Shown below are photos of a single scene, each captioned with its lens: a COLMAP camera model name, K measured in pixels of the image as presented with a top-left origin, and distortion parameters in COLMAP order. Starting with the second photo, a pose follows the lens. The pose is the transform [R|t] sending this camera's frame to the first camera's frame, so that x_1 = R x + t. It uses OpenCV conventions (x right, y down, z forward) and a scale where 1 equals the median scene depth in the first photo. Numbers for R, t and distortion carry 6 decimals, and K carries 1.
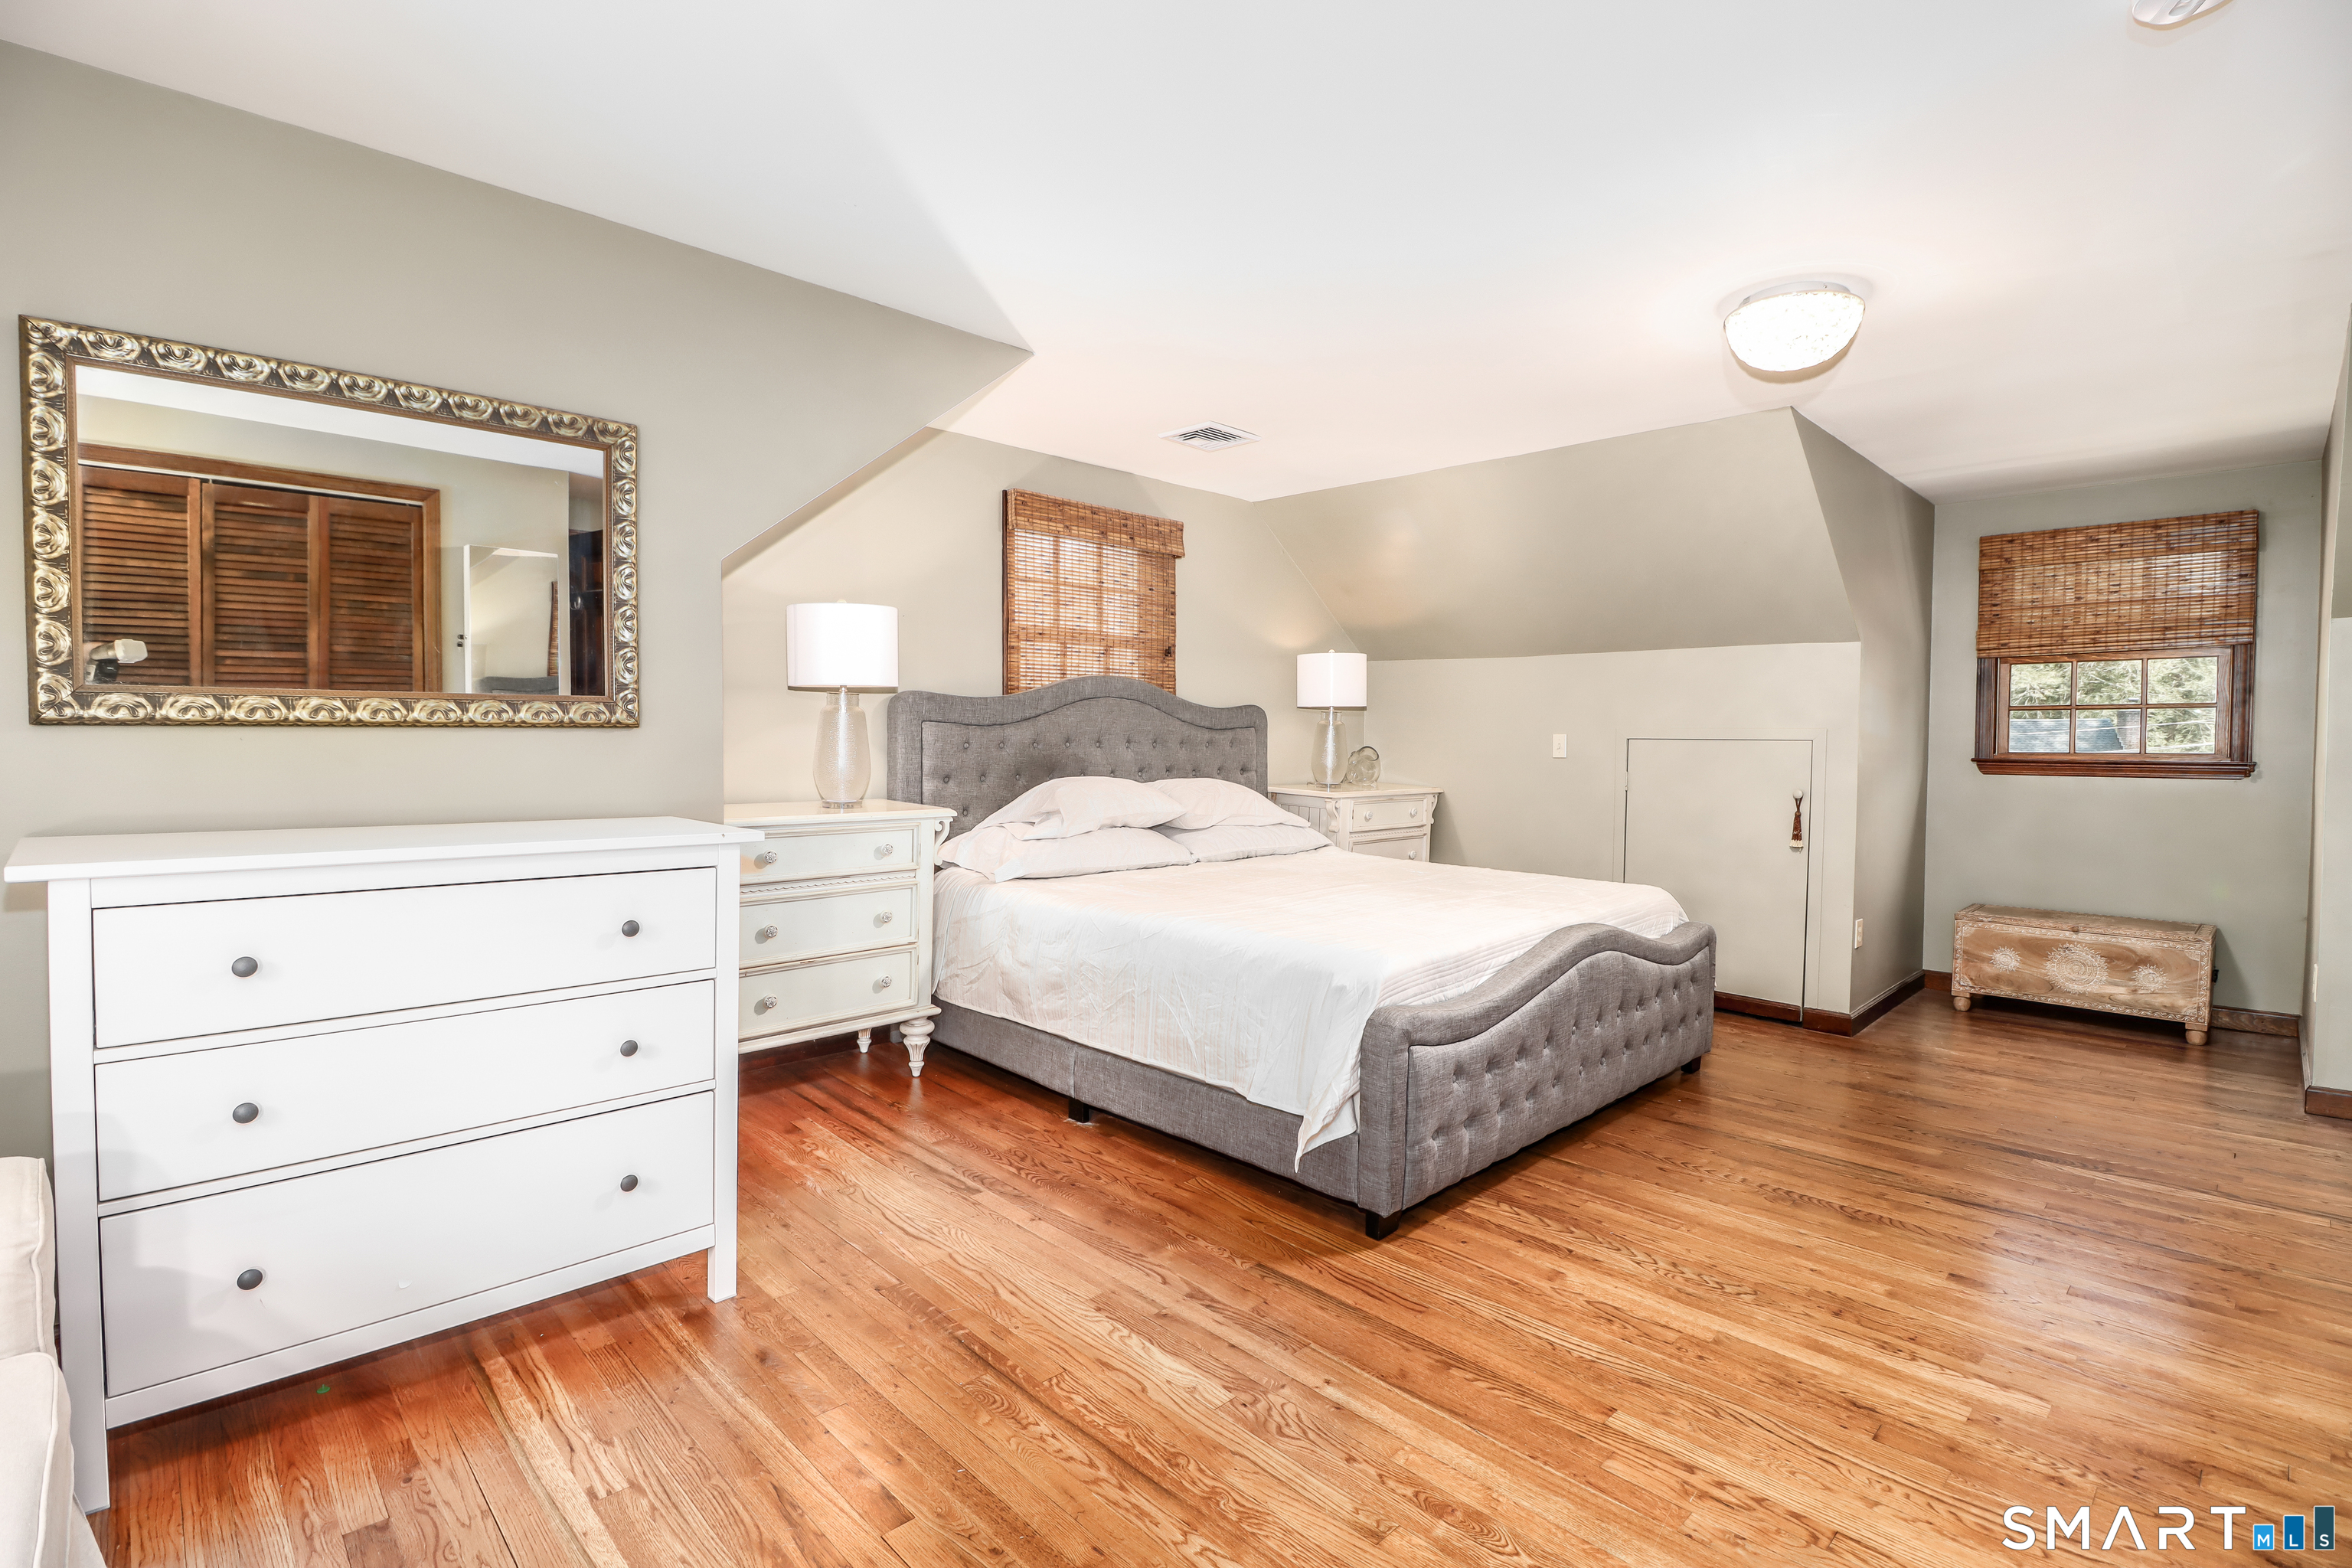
lens RADIAL K [[1097.1, 0, 1176.0], [0, 1097.1, 784.0], [0, 0, 1]] dist [-0.001930, -0.013073]
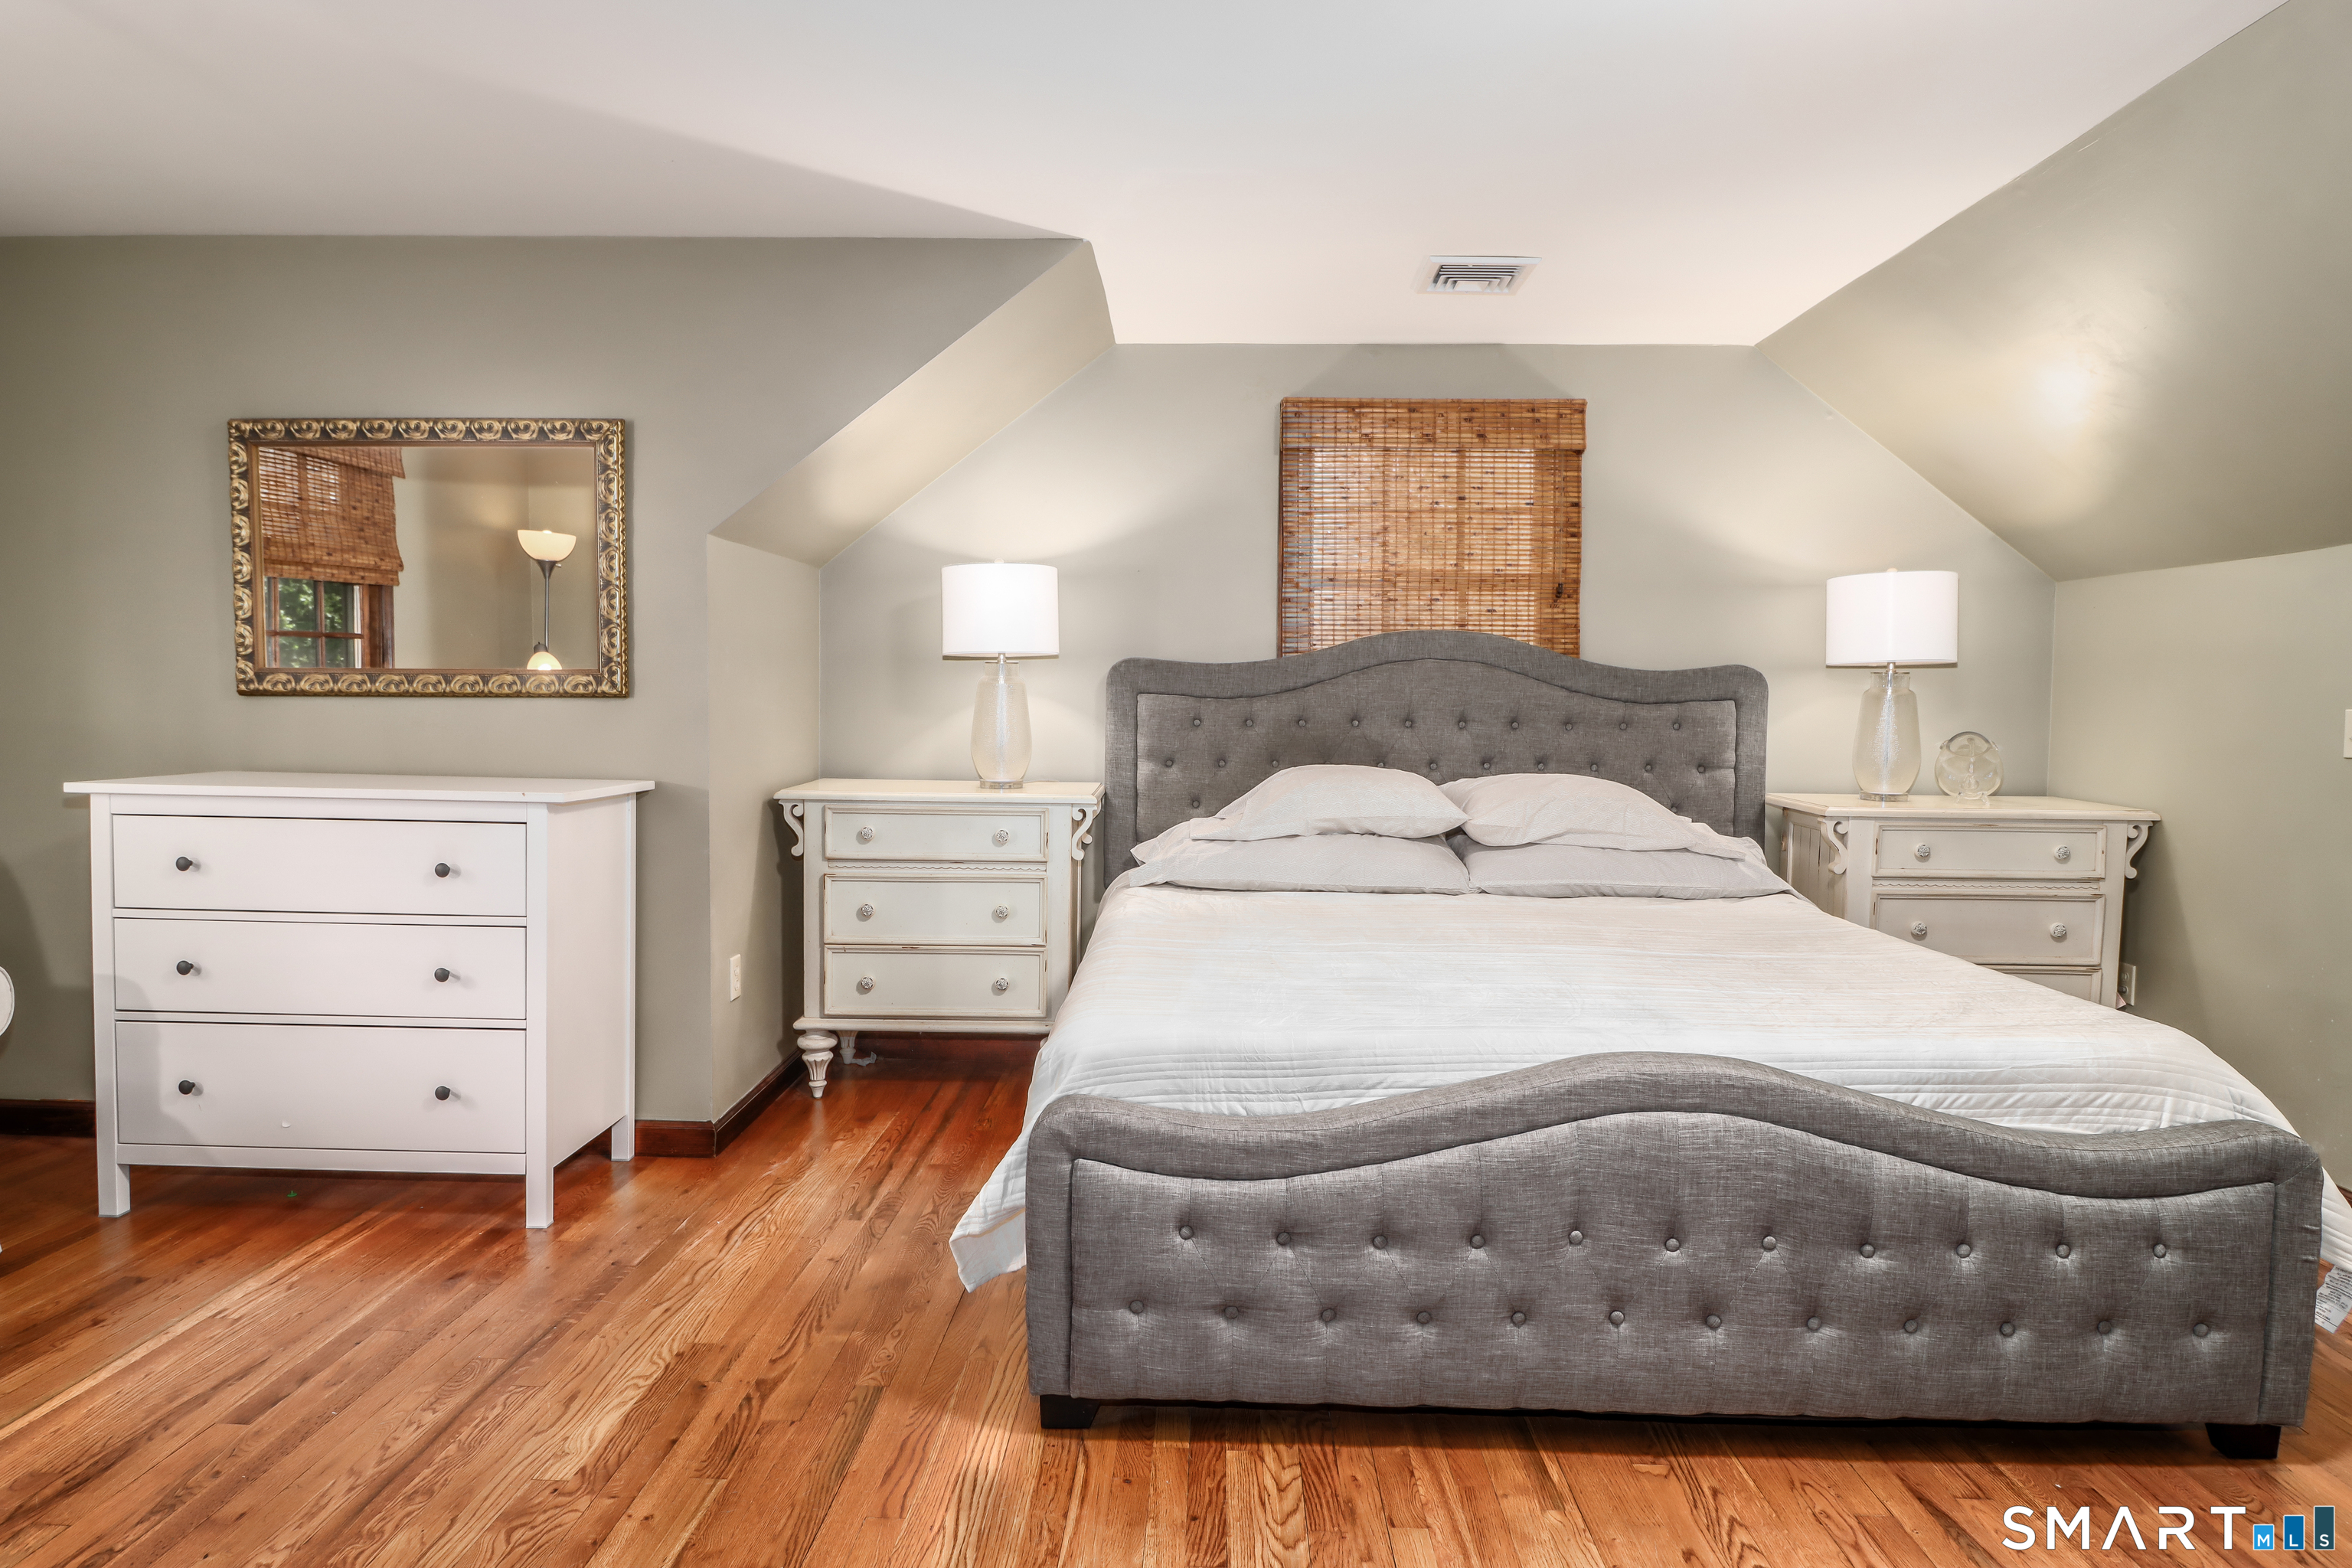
lens RADIAL K [[1339.1, 0, 1176.0], [0, 1339.1, 784.0], [0, 0, 1]] dist [-0.004010, -0.002320]
pose [[0.696654, 0.035058, -0.716550, 0.659664], [-0.036124, 0.999252, 0.013768, -0.003189], [0.716497, 0.016293, 0.697400, 0.367727]]
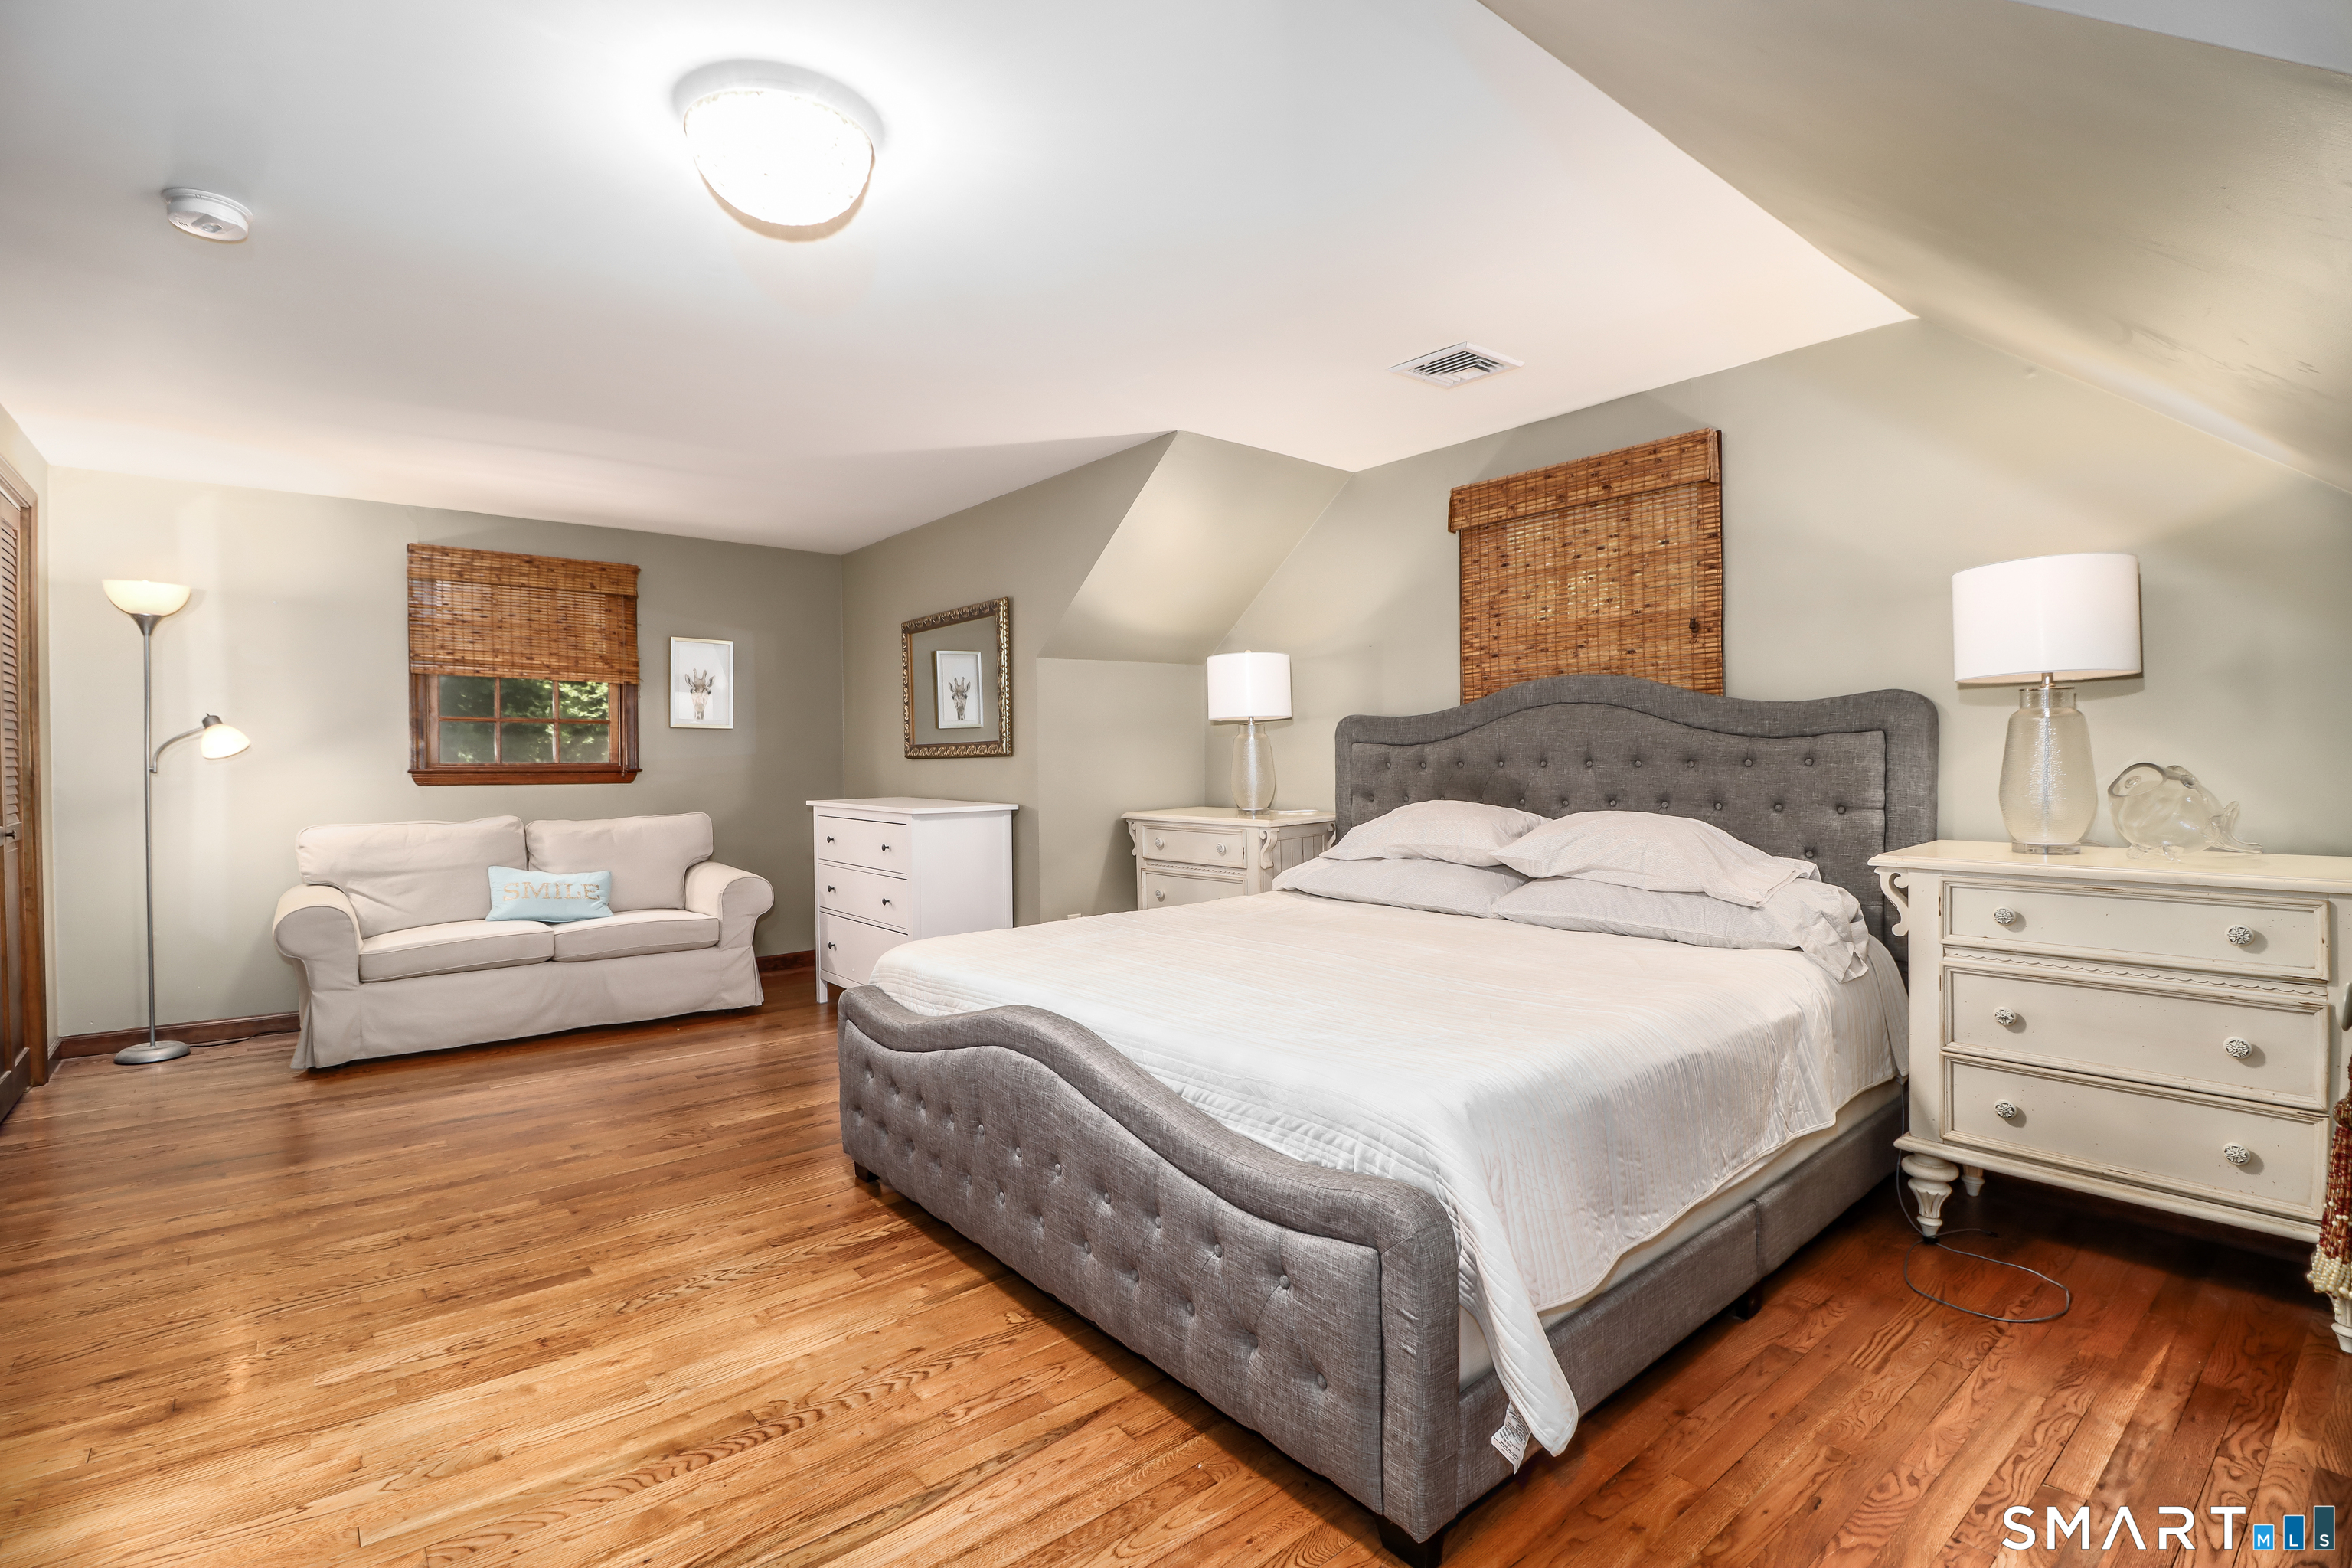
lens RADIAL K [[1097.1, 0, 1176.0], [0, 1097.1, 784.0], [0, 0, 1]] dist [-0.001930, -0.013073]
pose [[-0.086255, 0.010939, -0.996213, 1.061431], [-0.036876, 0.999219, 0.014165, -0.031918], [0.995590, 0.037958, -0.085784, 1.134472]]
